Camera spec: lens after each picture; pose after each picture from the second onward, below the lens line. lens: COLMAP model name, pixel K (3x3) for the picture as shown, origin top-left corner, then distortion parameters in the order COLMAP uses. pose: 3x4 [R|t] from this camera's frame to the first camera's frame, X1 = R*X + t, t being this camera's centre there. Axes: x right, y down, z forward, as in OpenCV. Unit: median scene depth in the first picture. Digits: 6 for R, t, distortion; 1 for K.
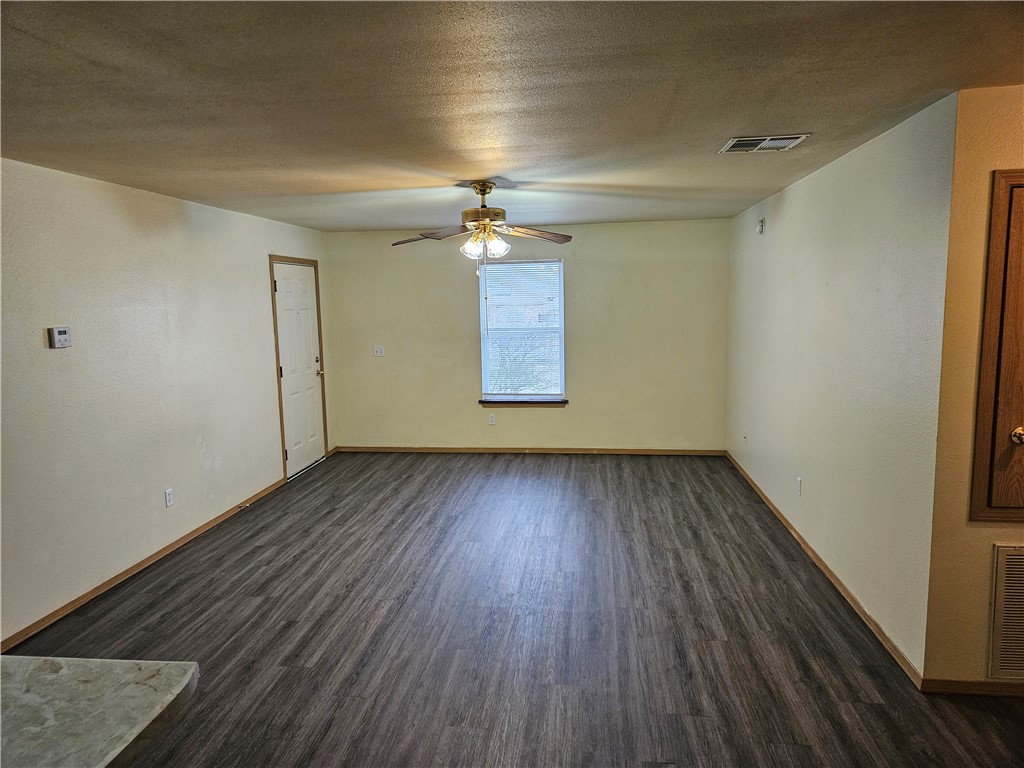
lens RADIAL K [[679.0, 0, 511.4], [0, 679.0, 381.1], [0, 0, 1]] dist [0.038612, -0.020107]
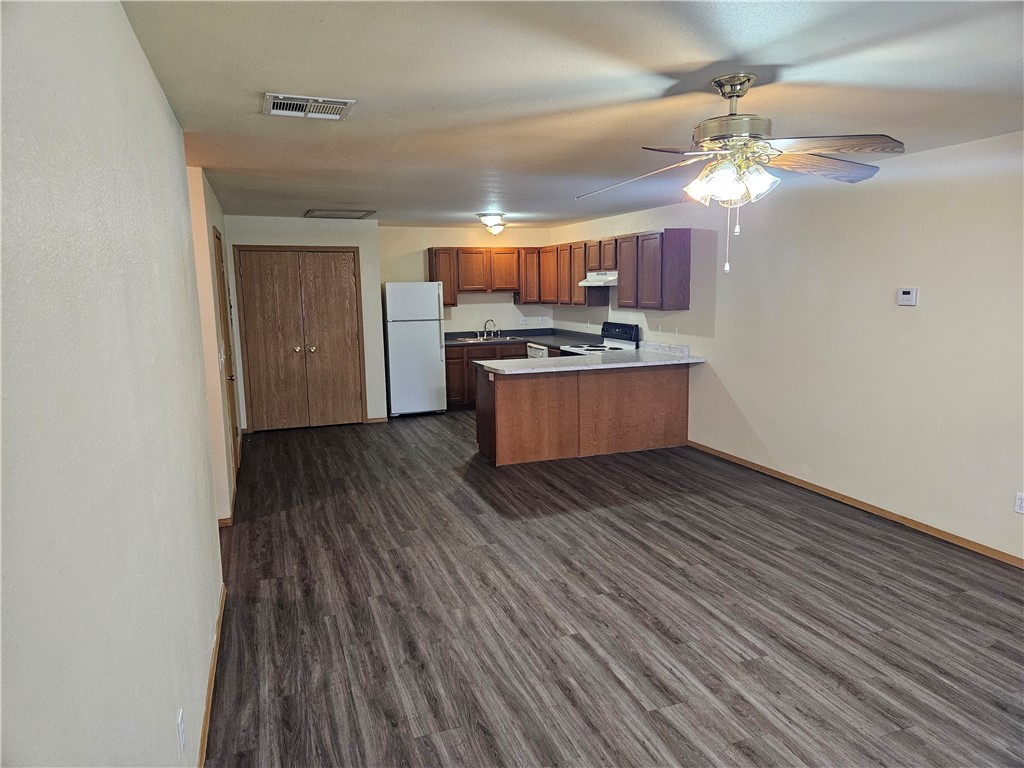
lens RADIAL K [[679.0, 0, 510.3], [0, 679.0, 387.0], [0, 0, 1]] dist [0.038612, -0.020107]
pose [[-0.891551, 0.104748, -0.440641, 0.494651], [-0.019604, 0.963053, 0.268599, -0.217404], [0.452495, 0.248108, -0.856557, 1.731553]]
